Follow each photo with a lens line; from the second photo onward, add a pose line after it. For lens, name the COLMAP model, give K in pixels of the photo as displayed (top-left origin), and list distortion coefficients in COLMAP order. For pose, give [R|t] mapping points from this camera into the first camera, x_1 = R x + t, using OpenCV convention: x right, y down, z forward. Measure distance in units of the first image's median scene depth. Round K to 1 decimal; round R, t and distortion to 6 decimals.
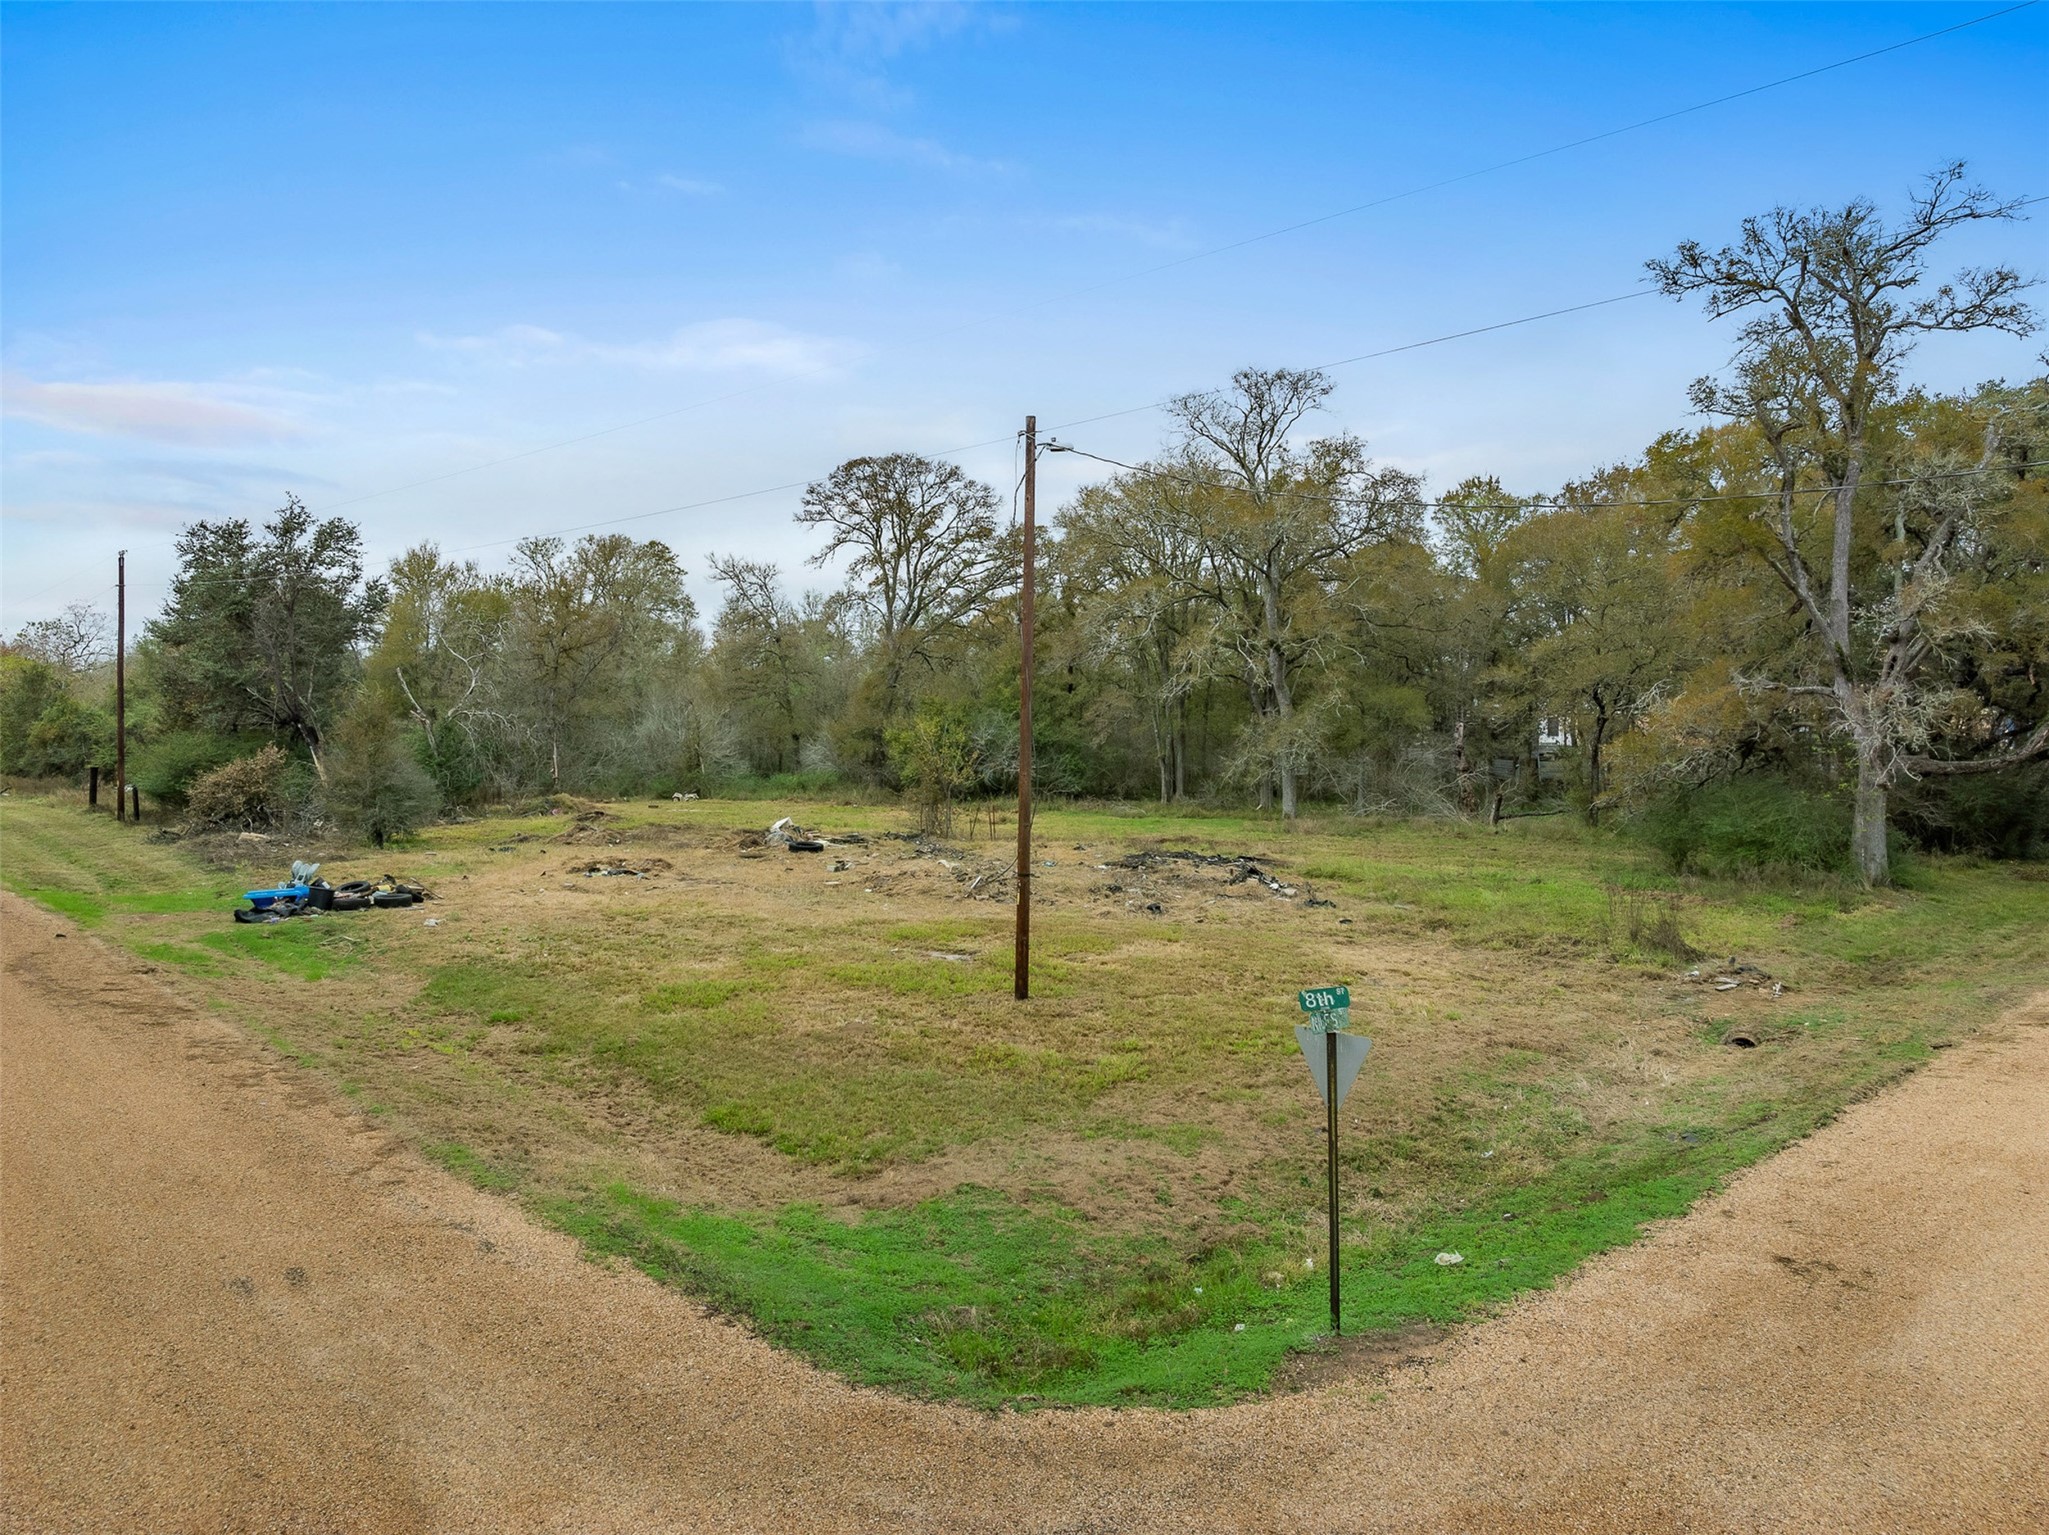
lens RADIAL K [[1478.0, 0, 1024.5], [0, 1478.0, 767.5], [0, 0, 1]] dist [-0.031416, -0.002375]
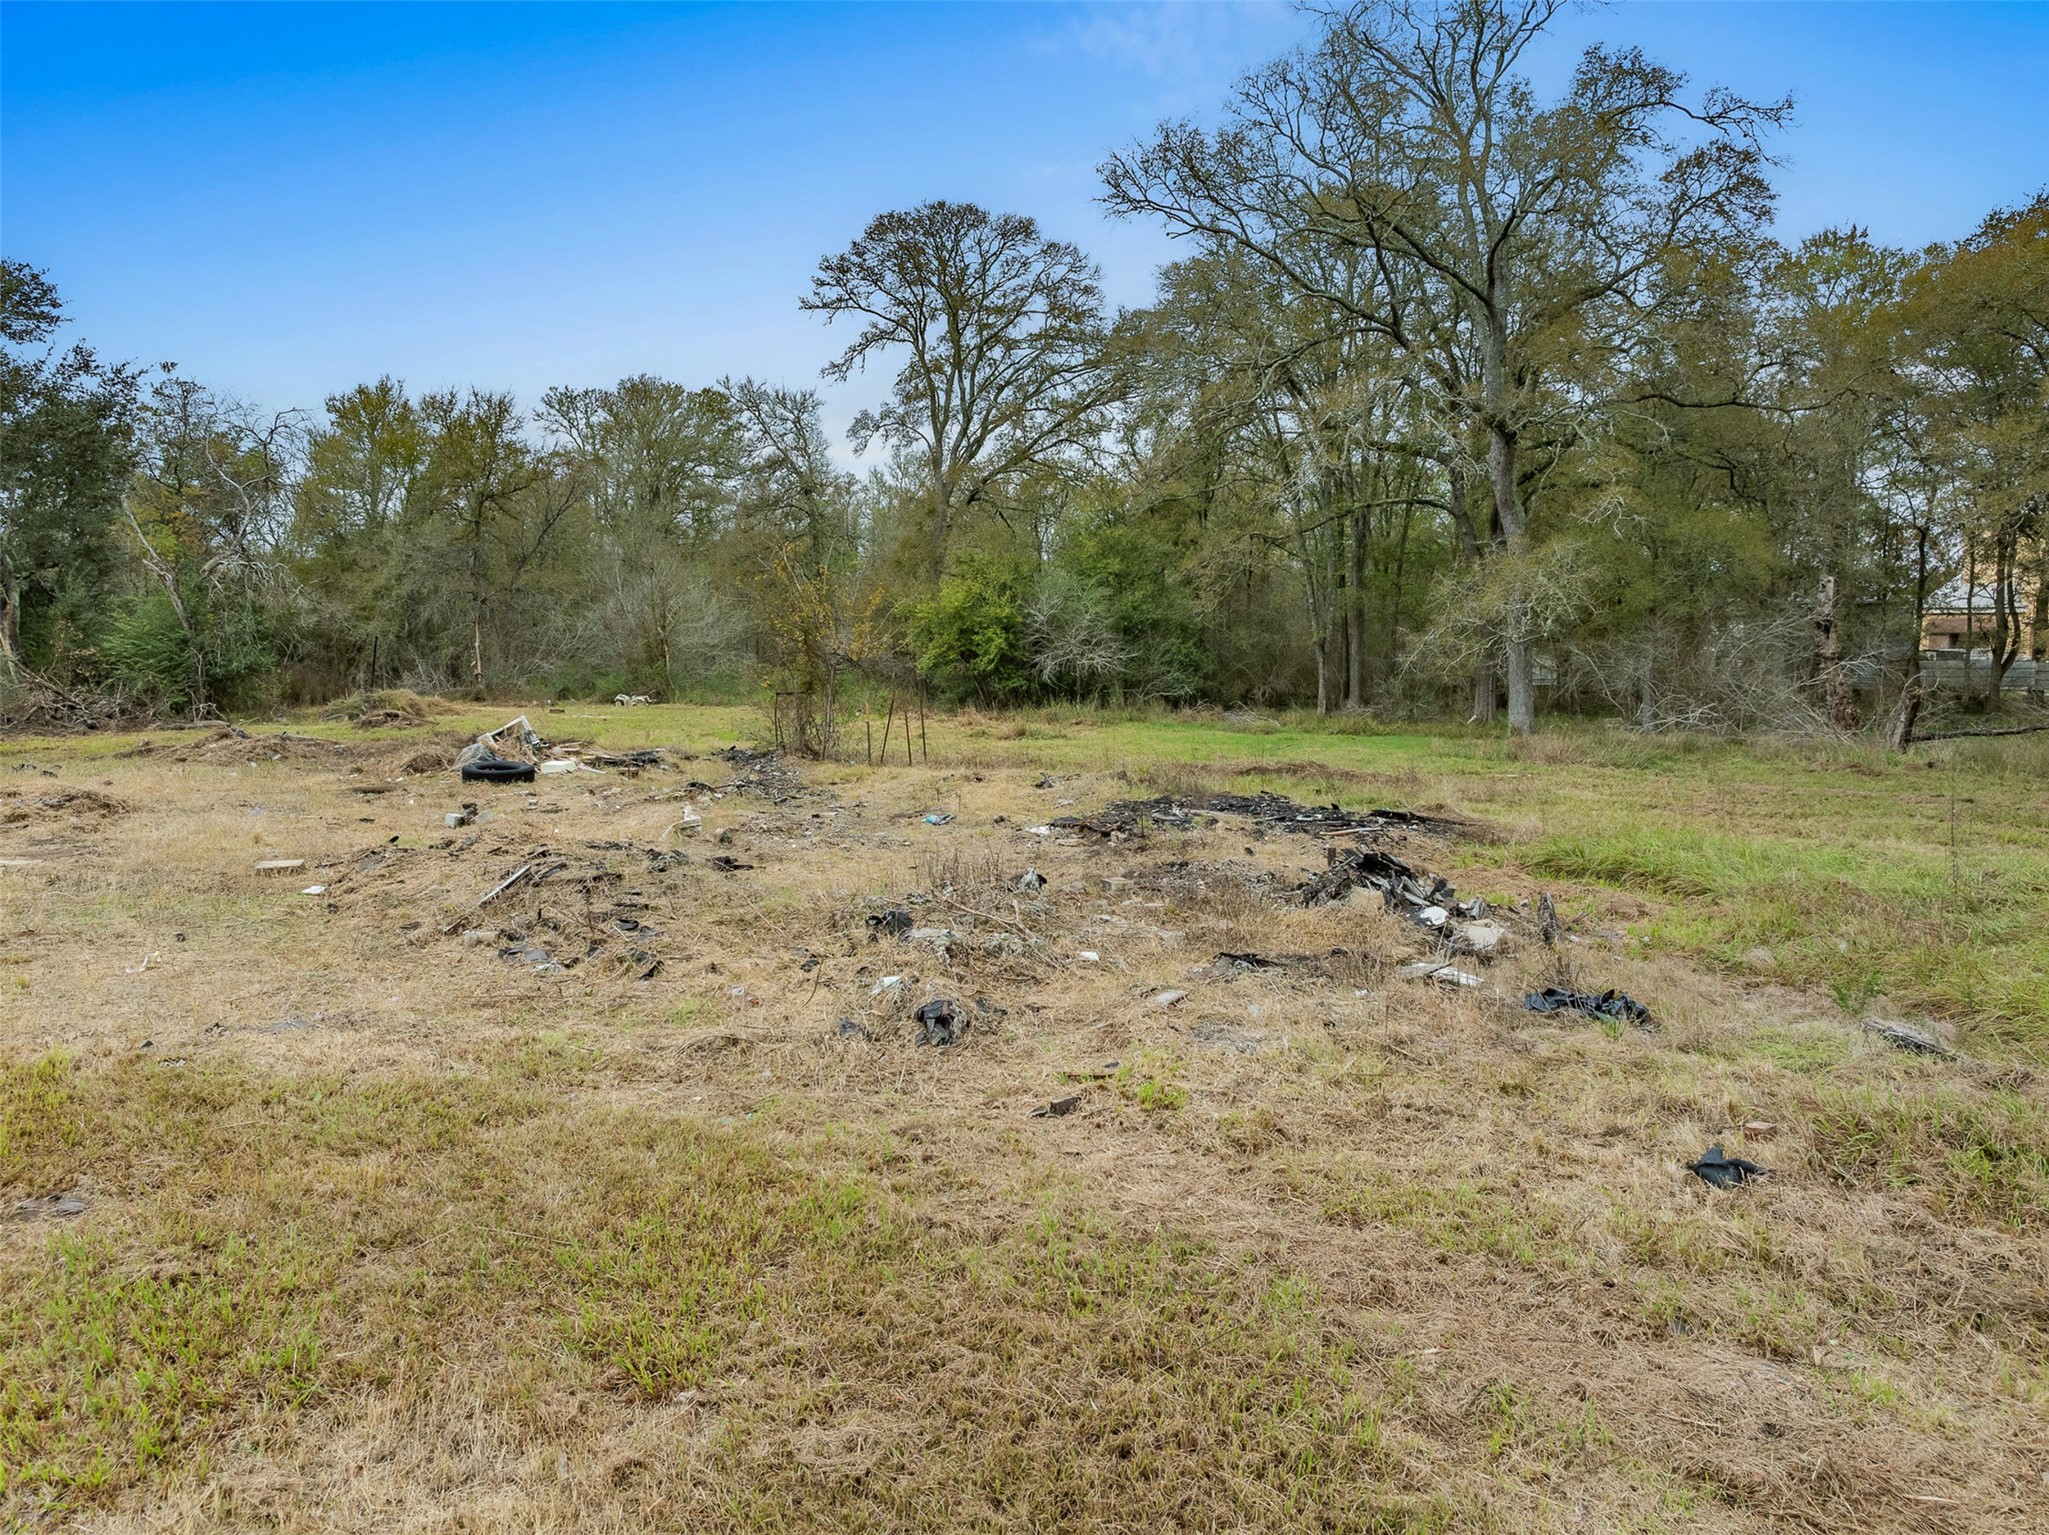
lens RADIAL K [[1478.0, 0, 1024.5], [0, 1478.0, 767.5], [0, 0, 1]] dist [-0.031416, -0.002375]
pose [[0.987698, 0.014256, -0.155724, 0.072256], [-0.006700, 0.998779, 0.048943, 0.018397], [0.156232, -0.047298, 0.986587, 0.372255]]
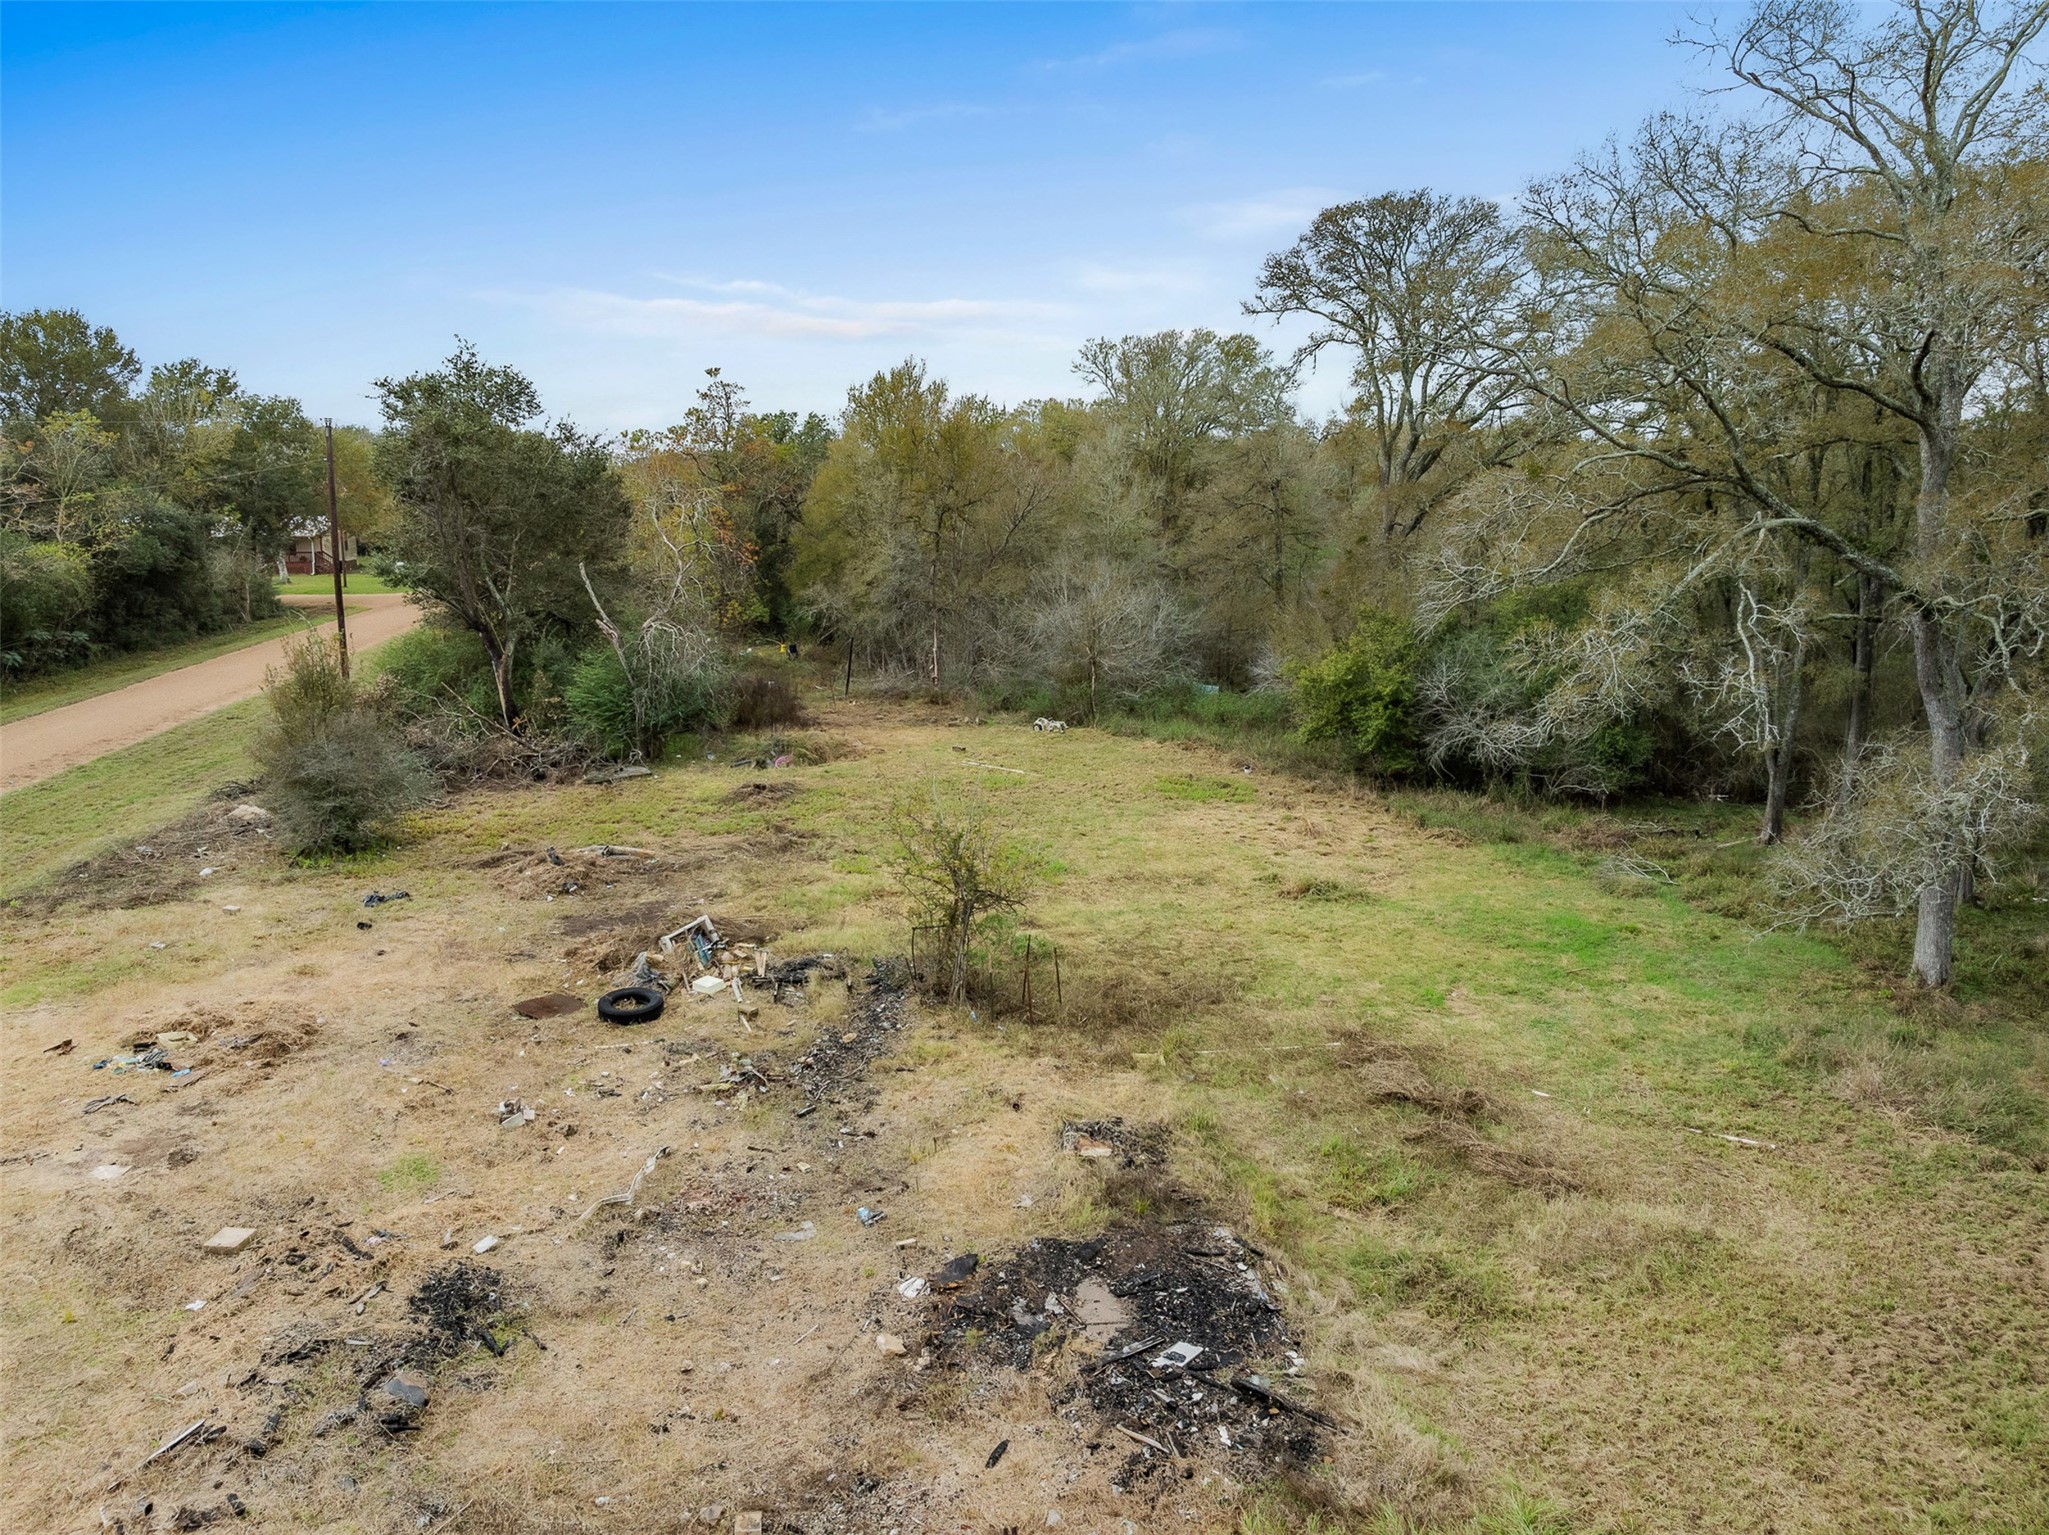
lens RADIAL K [[1478.0, 0, 1024.5], [0, 1478.0, 767.5], [0, 0, 1]] dist [-0.031416, -0.002375]
pose [[0.815900, 0.118781, -0.565860, 0.187535], [-0.024236, 0.984836, 0.171784, -0.092913], [0.577685, -0.126445, 0.806407, 0.461586]]
